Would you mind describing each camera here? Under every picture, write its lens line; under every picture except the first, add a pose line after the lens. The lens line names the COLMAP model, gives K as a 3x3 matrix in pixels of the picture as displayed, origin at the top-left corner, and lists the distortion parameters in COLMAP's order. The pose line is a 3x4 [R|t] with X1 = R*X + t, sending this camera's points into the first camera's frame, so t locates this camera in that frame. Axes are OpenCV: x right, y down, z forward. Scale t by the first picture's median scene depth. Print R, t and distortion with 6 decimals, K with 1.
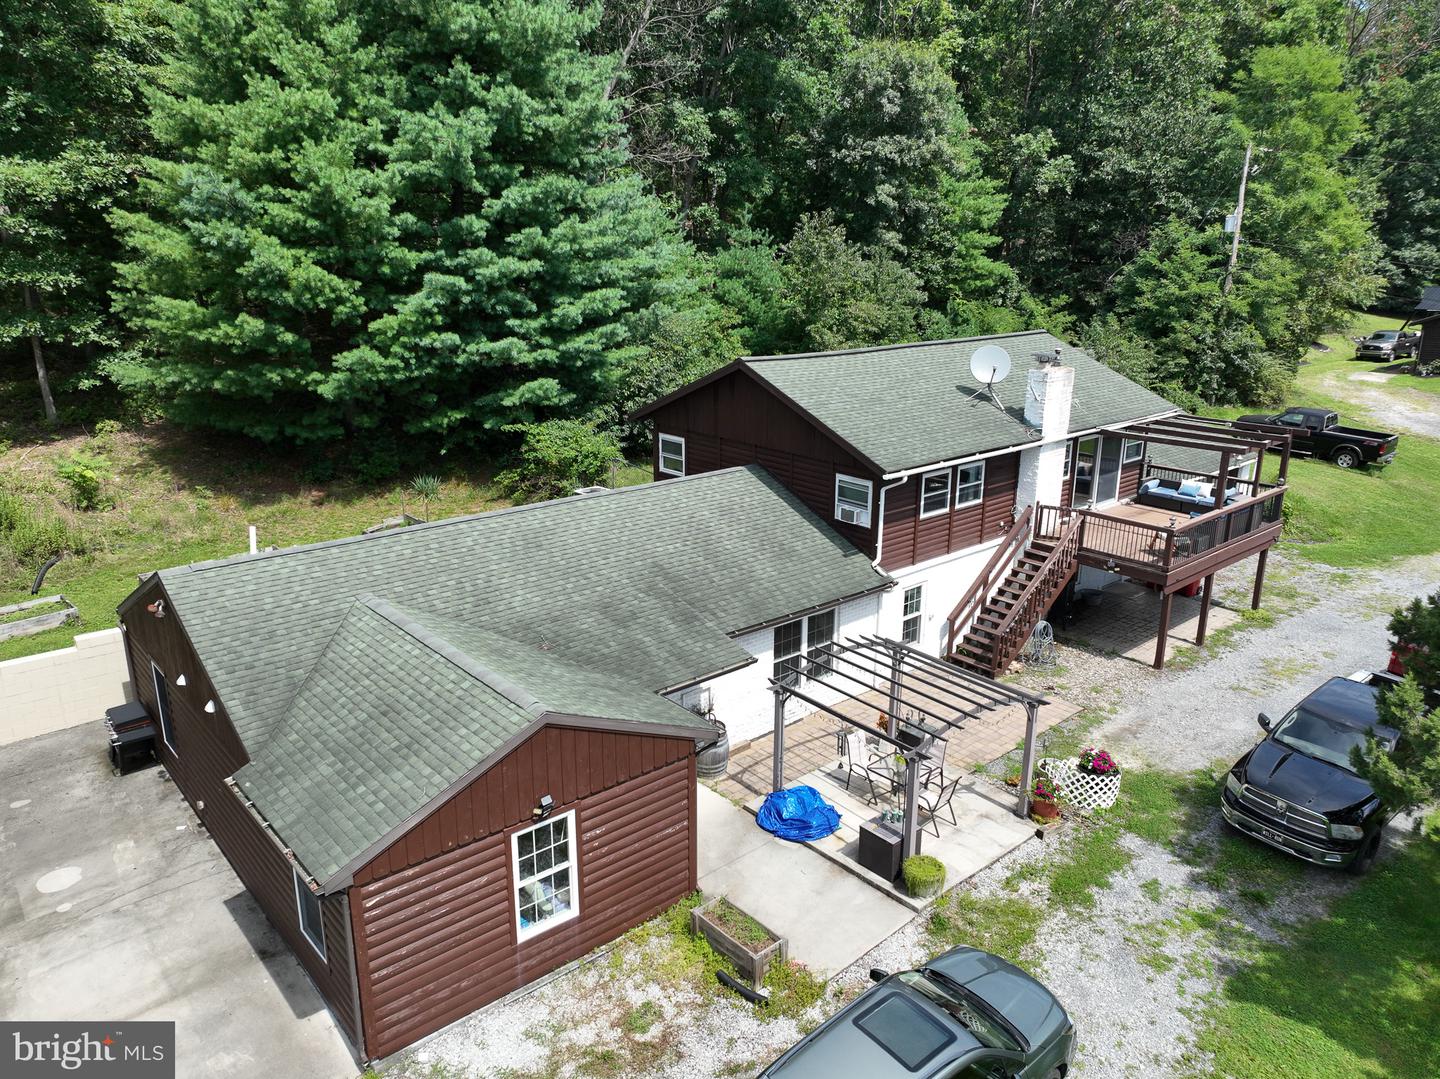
lens RADIAL K [[1012.4, 0, 720.0], [0, 1012.4, 539.5], [0, 0, 1]] dist [-0.000648, 0.019555]
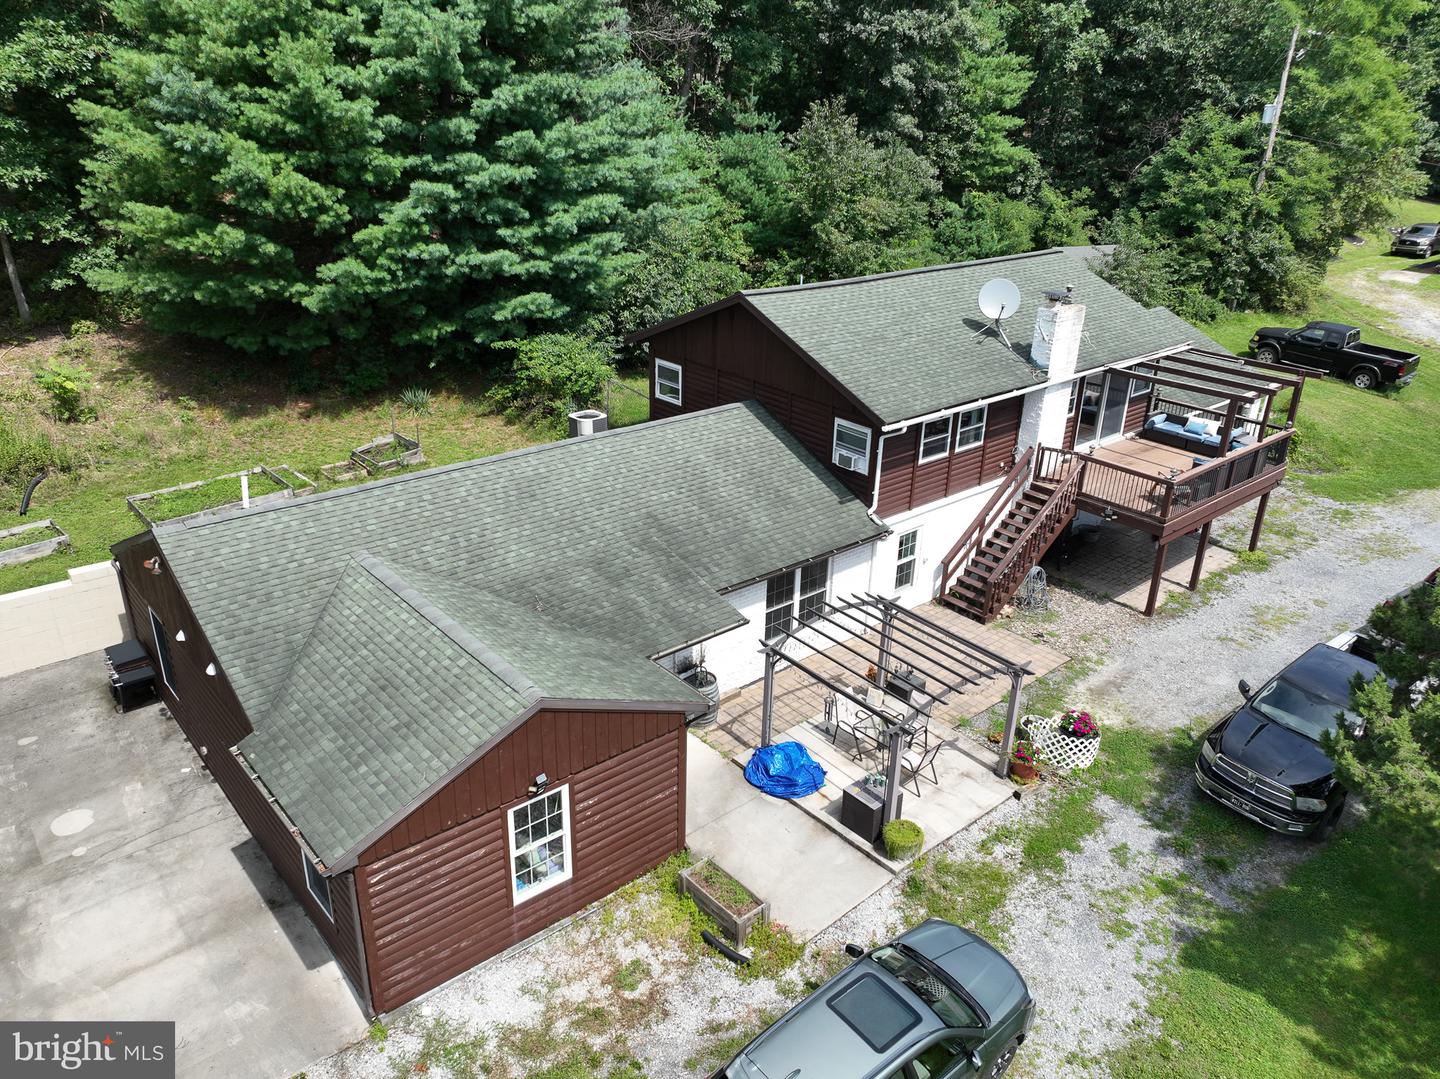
lens RADIAL K [[1043.5, 0, 720.0], [0, 1043.5, 539.5], [0, 0, 1]] dist [-0.001016, 0.019878]
pose [[0.999771, 0.021011, 0.004097, 0.001366], [-0.021360, 0.991770, 0.126236, -0.067409], [-0.001411, -0.126294, 0.991992, -0.017224]]
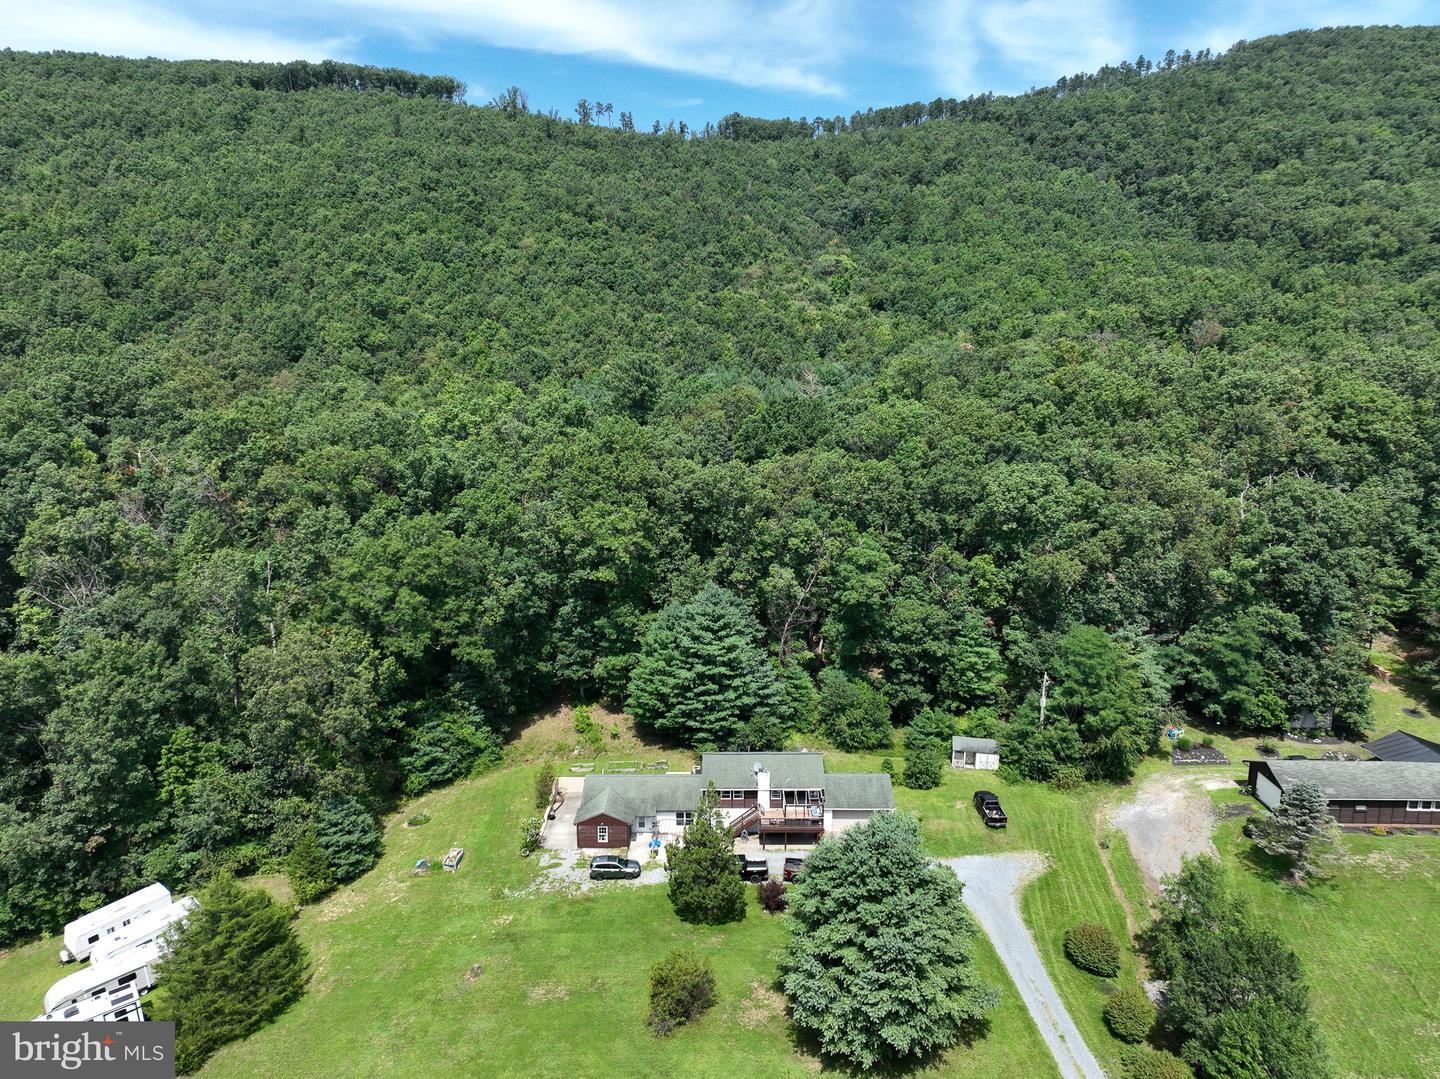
lens RADIAL K [[1012.4, 0, 720.0], [0, 1012.4, 539.5], [0, 0, 1]] dist [-0.000648, 0.019555]
pose [[0.754916, 0.128109, -0.643188, 2.800945], [-0.182544, 0.983024, -0.018456, -1.021402], [0.629905, 0.131343, 0.765486, -2.495864]]
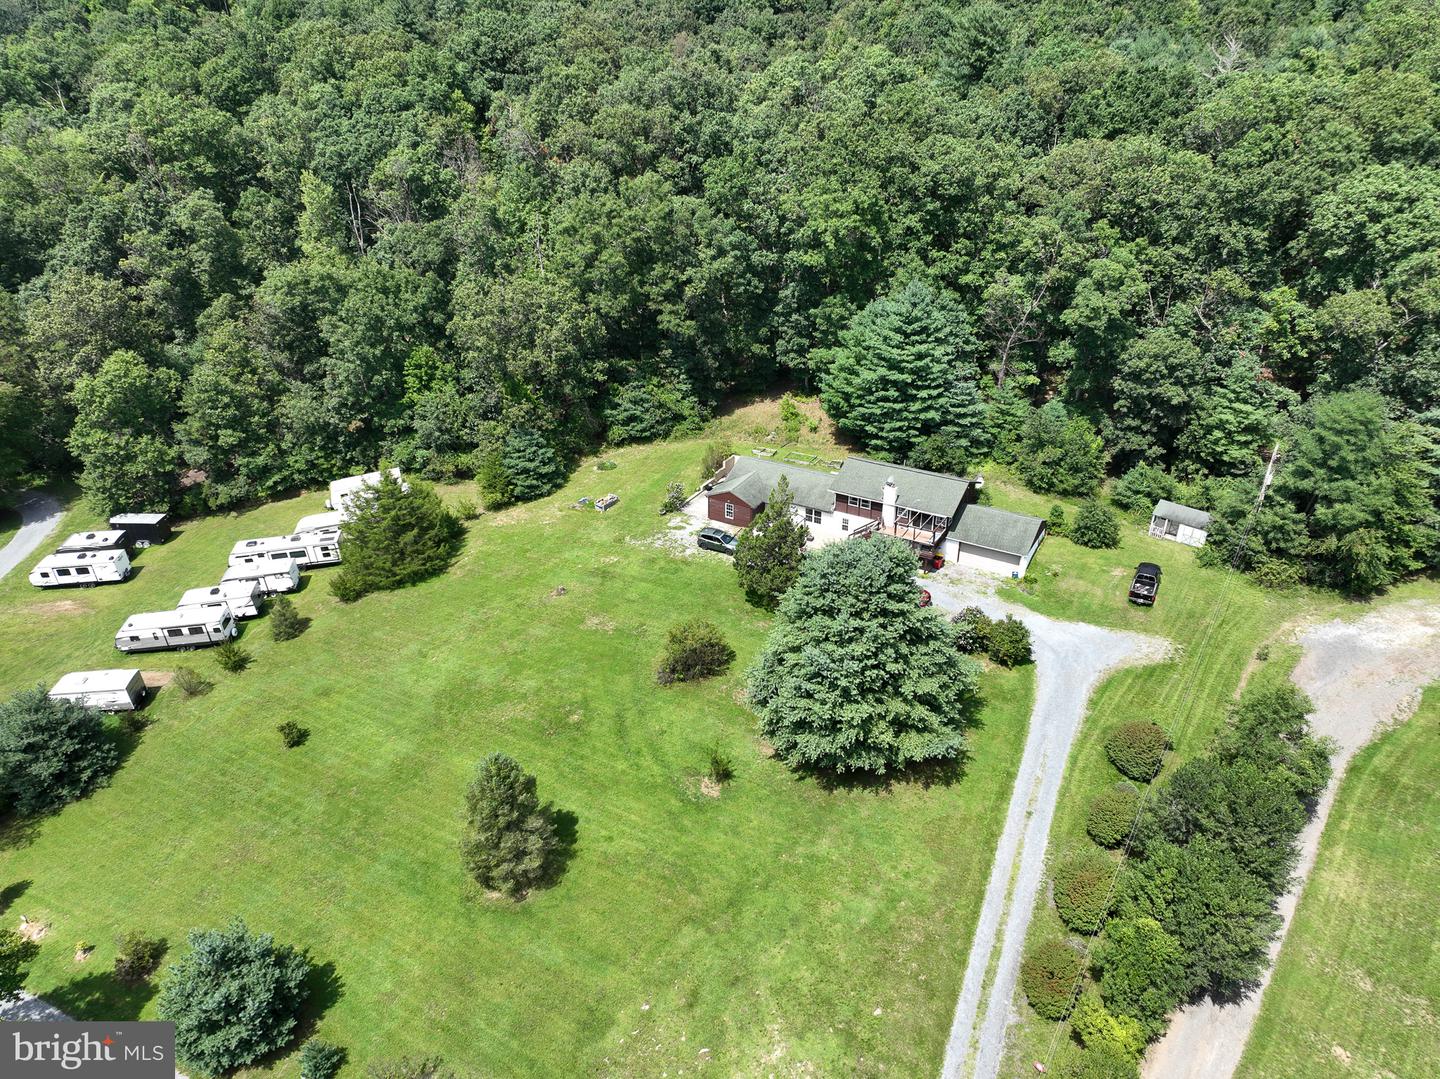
lens RADIAL K [[1007.9, 0, 718.4], [0, 1007.9, 543.3], [0, 0, 1]] dist [0.002697, 0.005654]
pose [[0.330141, 0.439887, -0.835168, 3.546536], [-0.262877, 0.892620, 0.366232, -1.256616], [0.906588, 0.098638, 0.410327, -1.238800]]
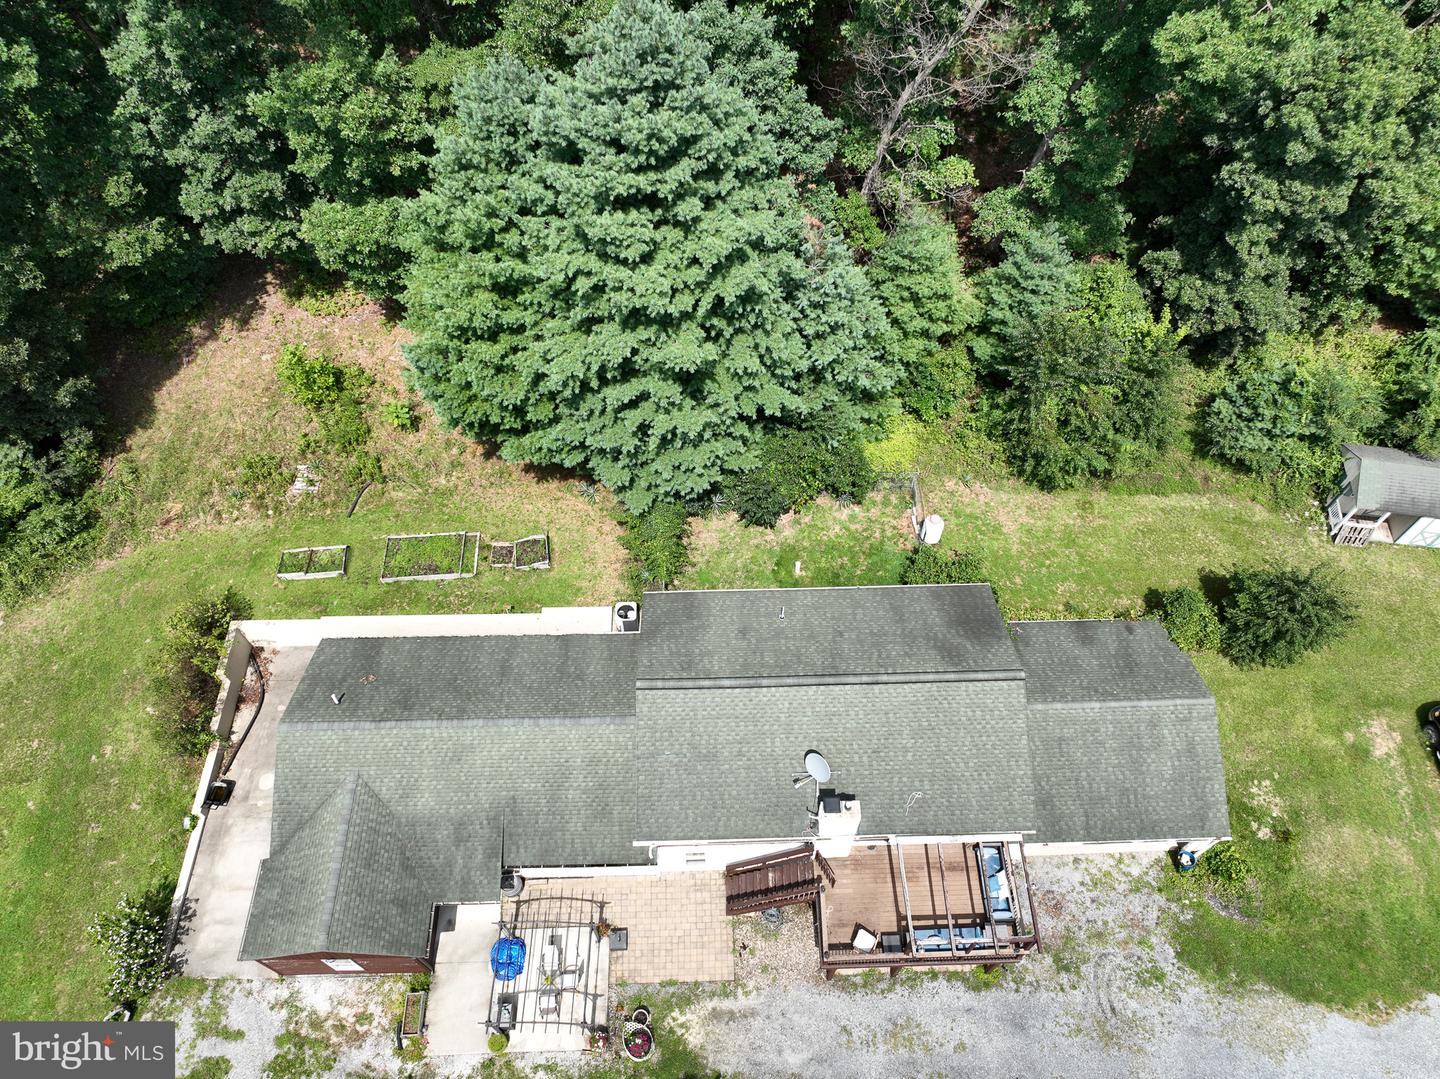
lens RADIAL K [[1012.4, 0, 720.0], [0, 1012.4, 539.5], [0, 0, 1]] dist [-0.000648, 0.019555]
pose [[0.771325, 0.523795, -0.361521, 0.494664], [-0.173562, 0.719620, 0.672327, -1.244206], [0.612319, -0.455836, 0.645972, 0.244495]]
